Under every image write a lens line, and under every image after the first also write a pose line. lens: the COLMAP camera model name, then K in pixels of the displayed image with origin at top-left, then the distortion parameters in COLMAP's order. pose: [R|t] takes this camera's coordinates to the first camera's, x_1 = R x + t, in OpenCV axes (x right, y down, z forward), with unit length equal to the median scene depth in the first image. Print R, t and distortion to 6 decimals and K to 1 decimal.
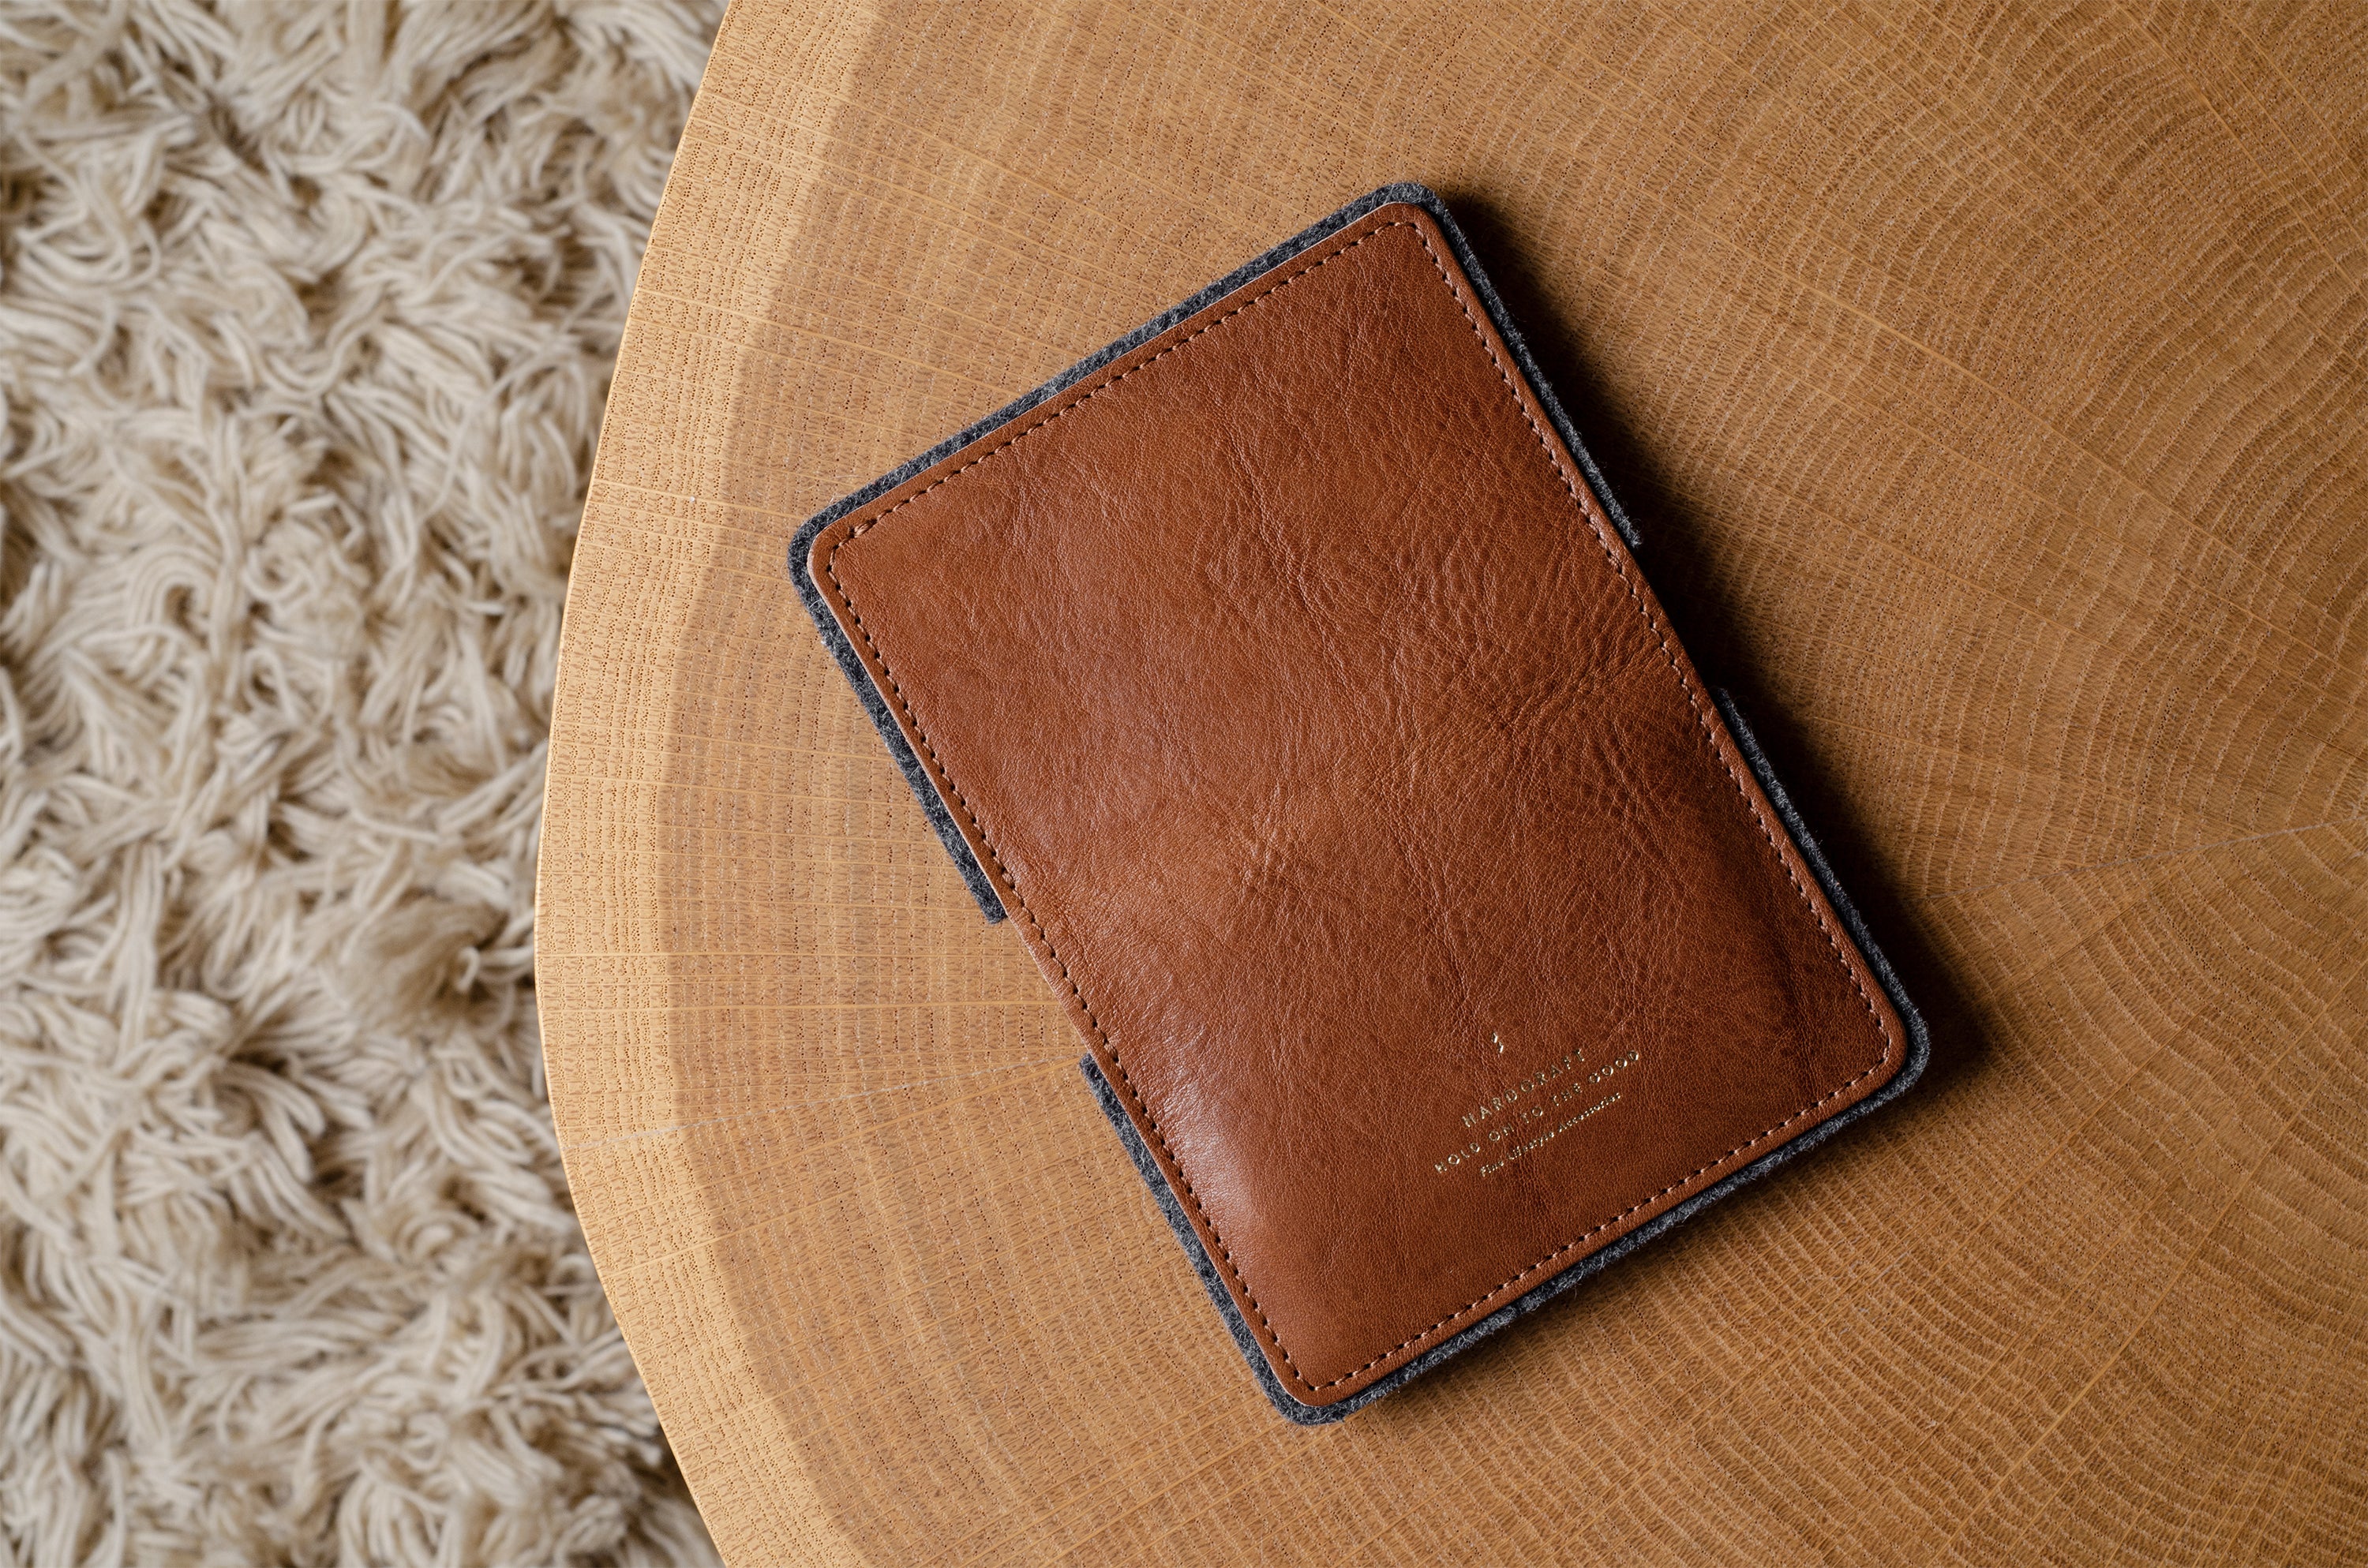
lens RADIAL K [[5480.3, 0, 1186.1], [0, 5480.3, 782.6], [0, 0, 1]] dist [-0.049417, 0.061072]
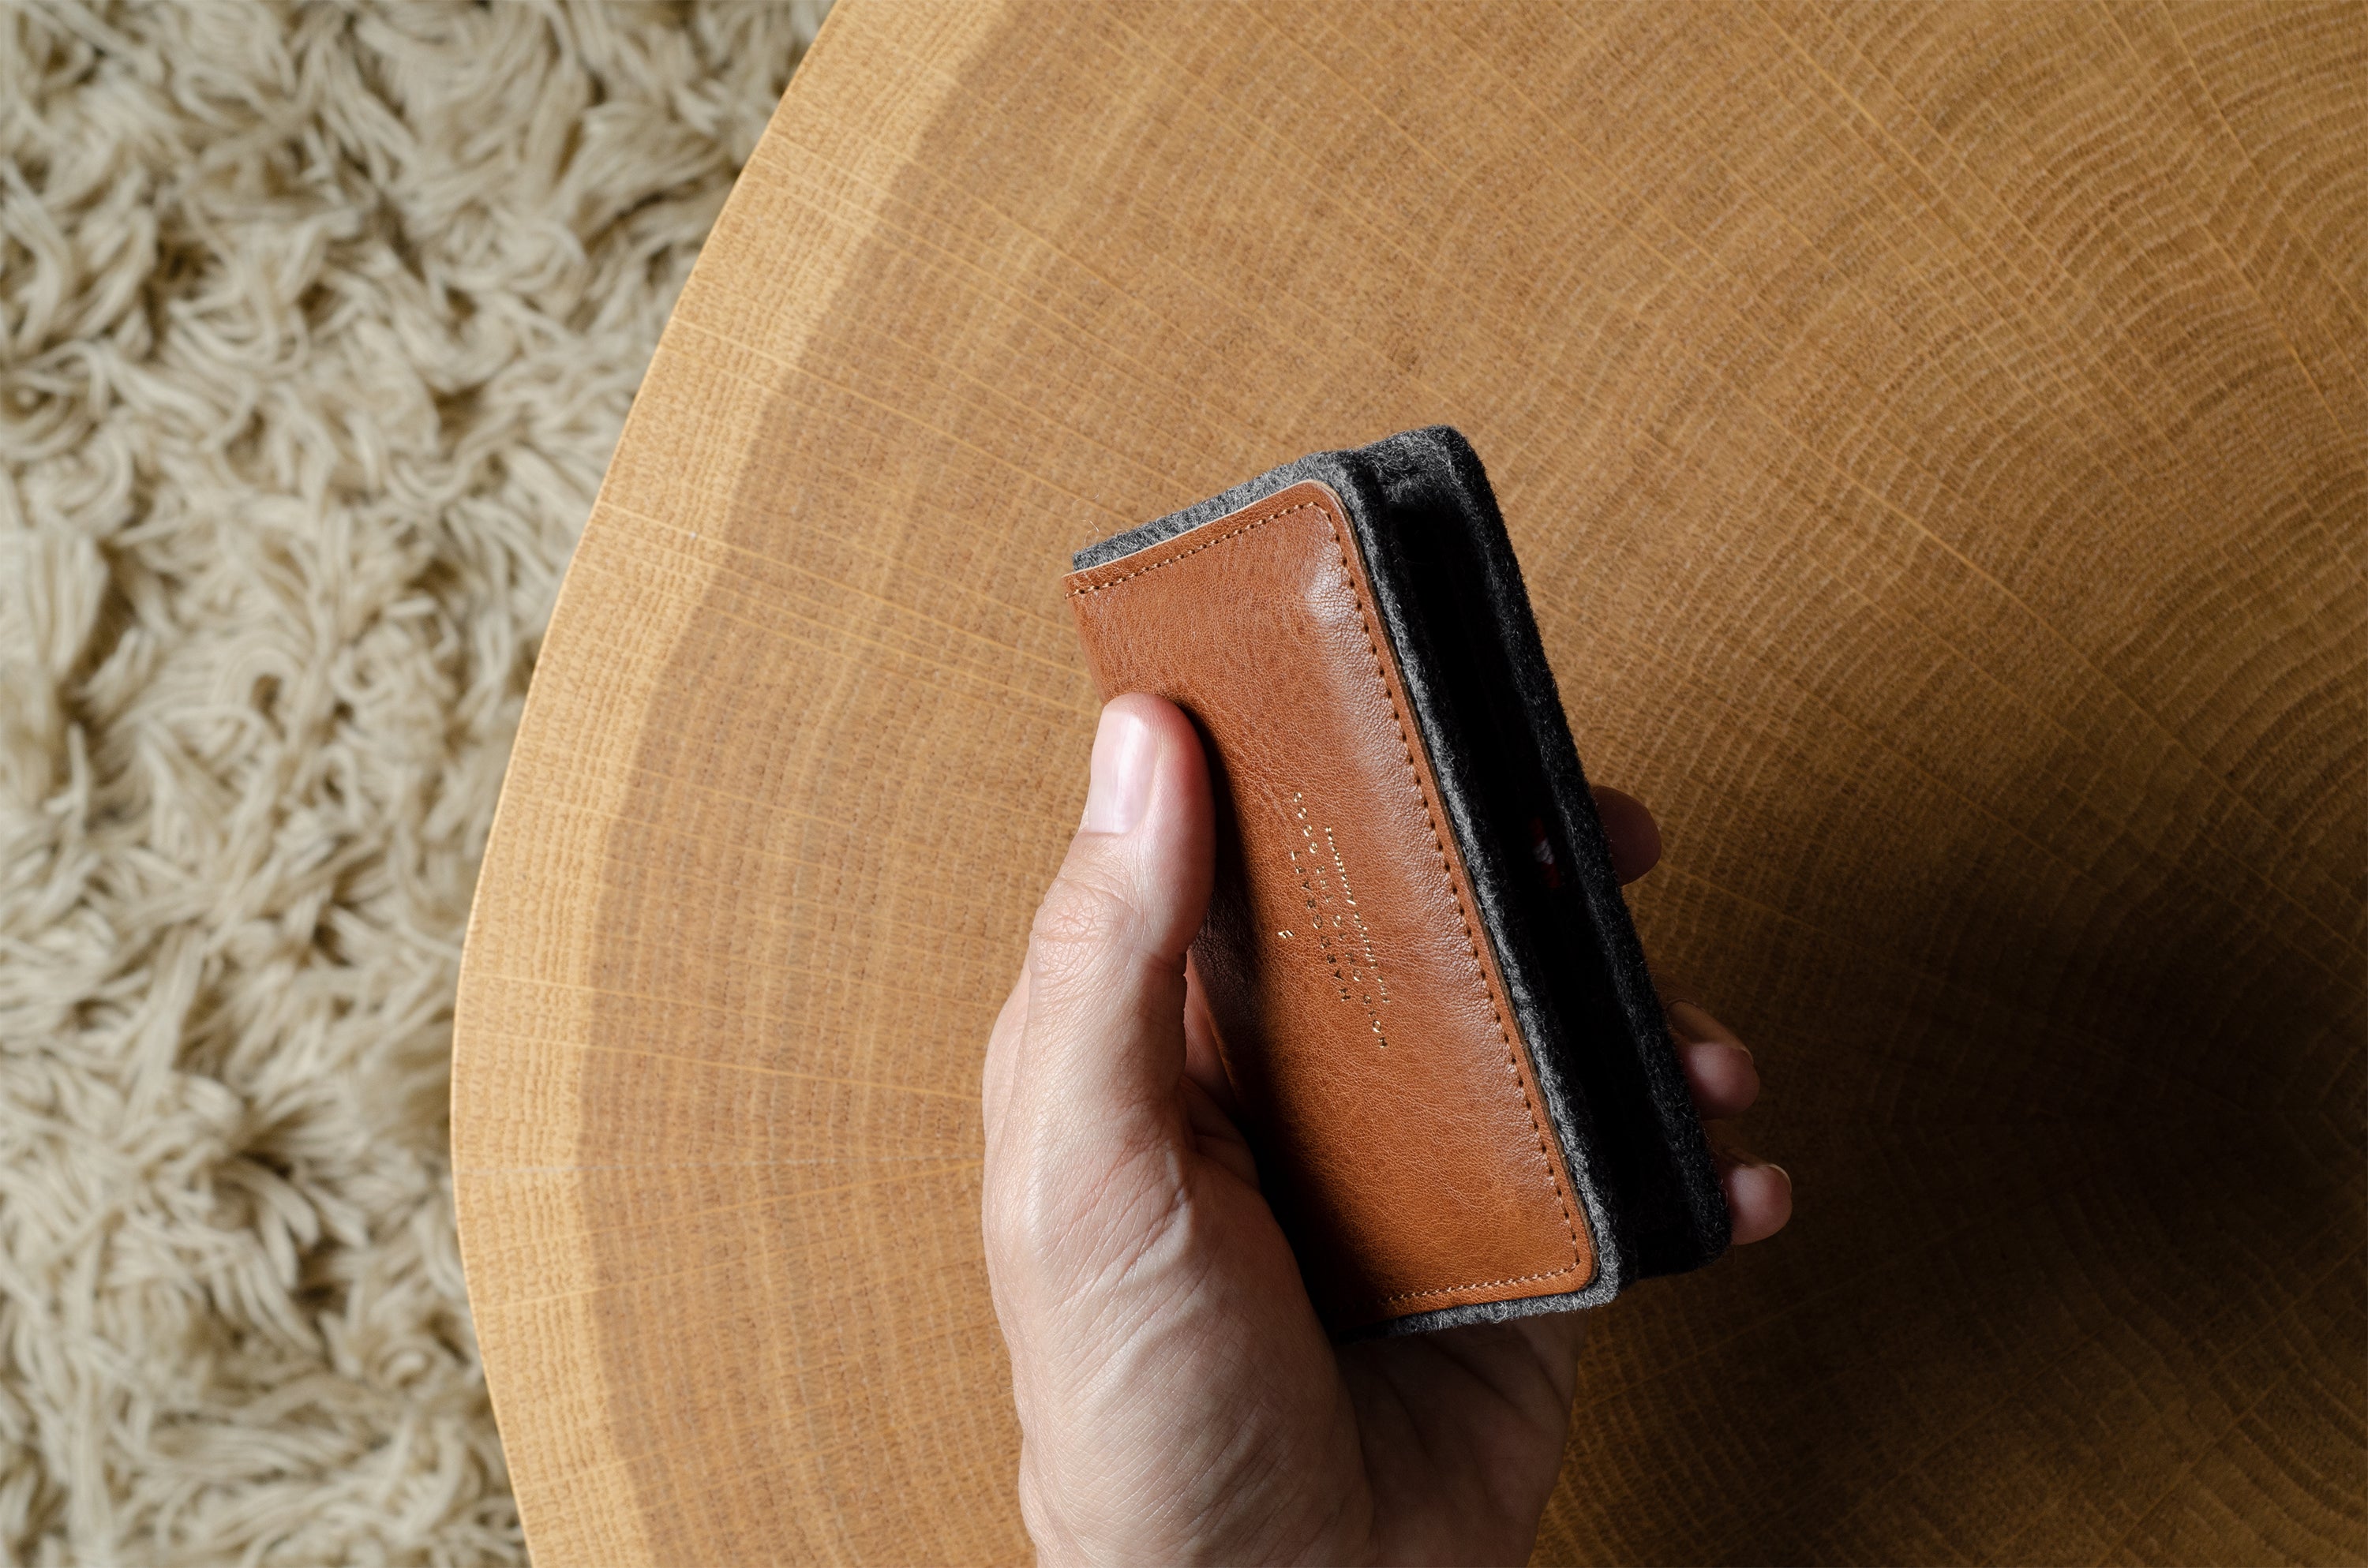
lens RADIAL K [[5582.8, 0, 1180.7], [0, 5582.8, 785.0], [0, 0, 1]] dist [-0.052276, 0.128577]
pose [[0.986319, 0.145022, -0.078379, 0.080540], [-0.152406, 0.983419, -0.098285, 0.076966], [0.062826, 0.108885, 0.992067, 0.019557]]
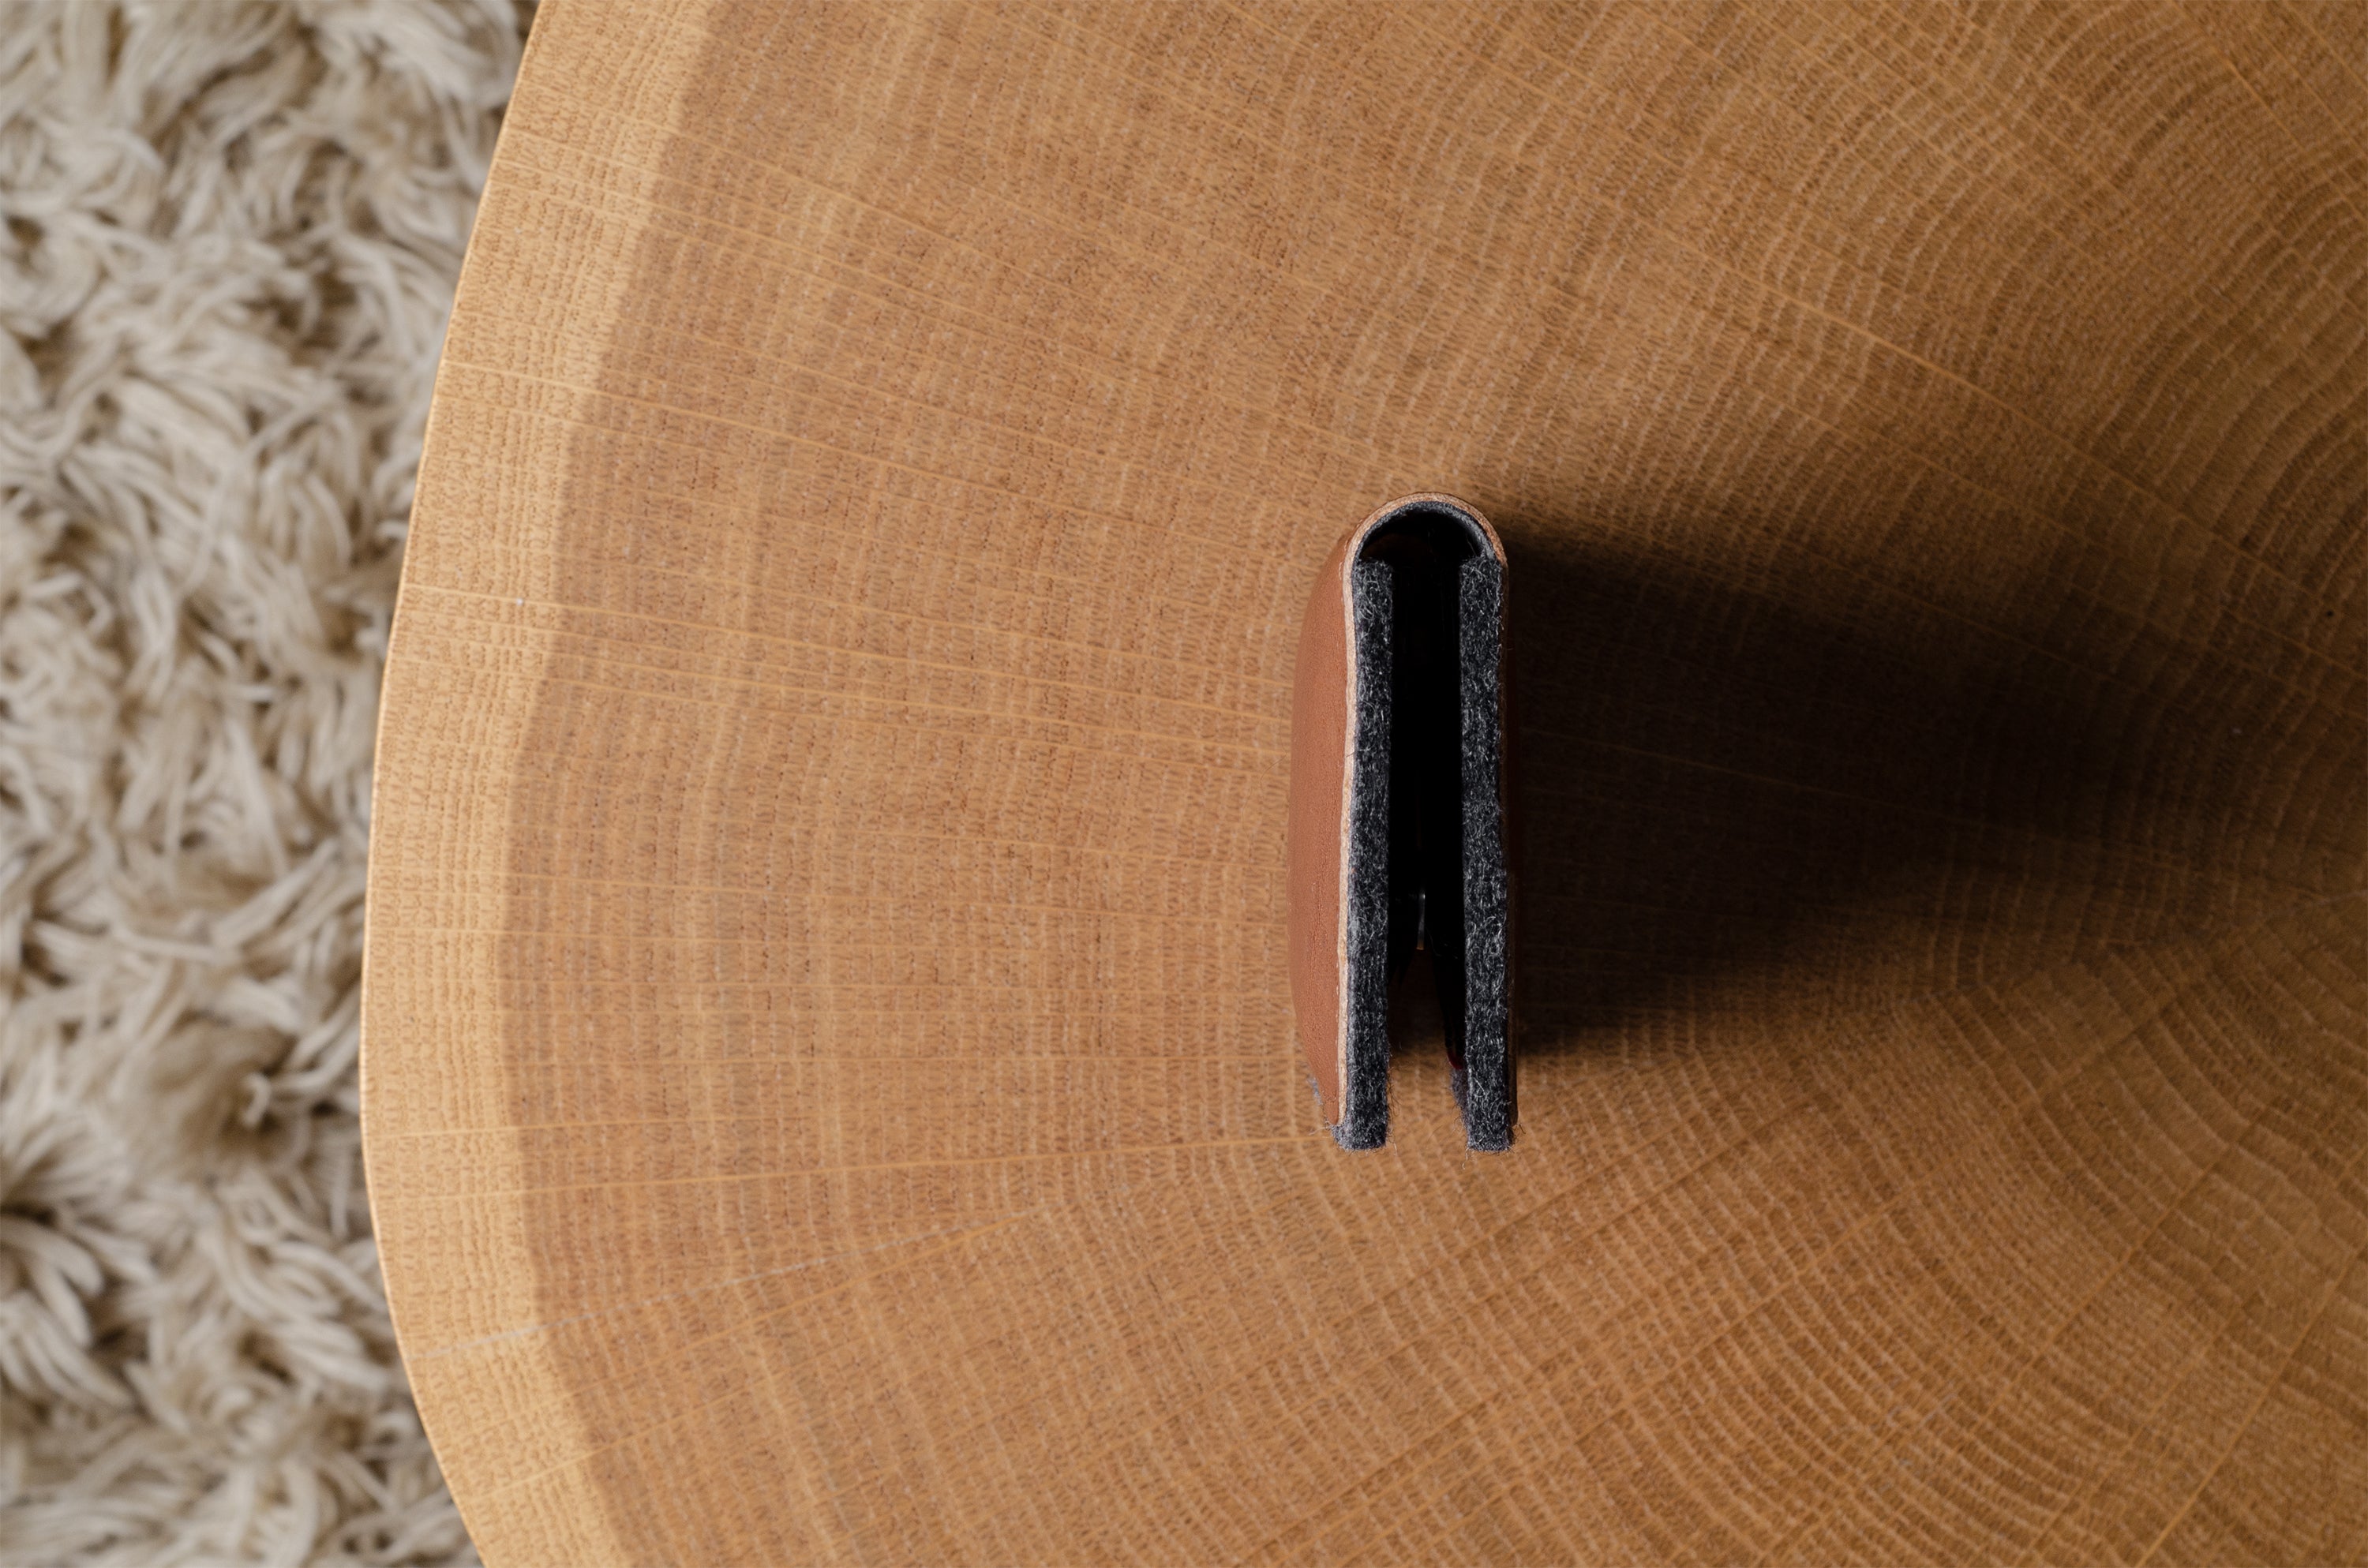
lens RADIAL K [[5559.4, 0, 1185.0], [0, 5559.4, 783.6], [0, 0, 1]] dist [-0.047576, 0.010220]
pose [[0.997503, -0.048762, 0.051098, -0.031582], [0.048067, 0.998735, 0.014742, -0.030919], [-0.051752, -0.012249, 0.998585, 0.119506]]
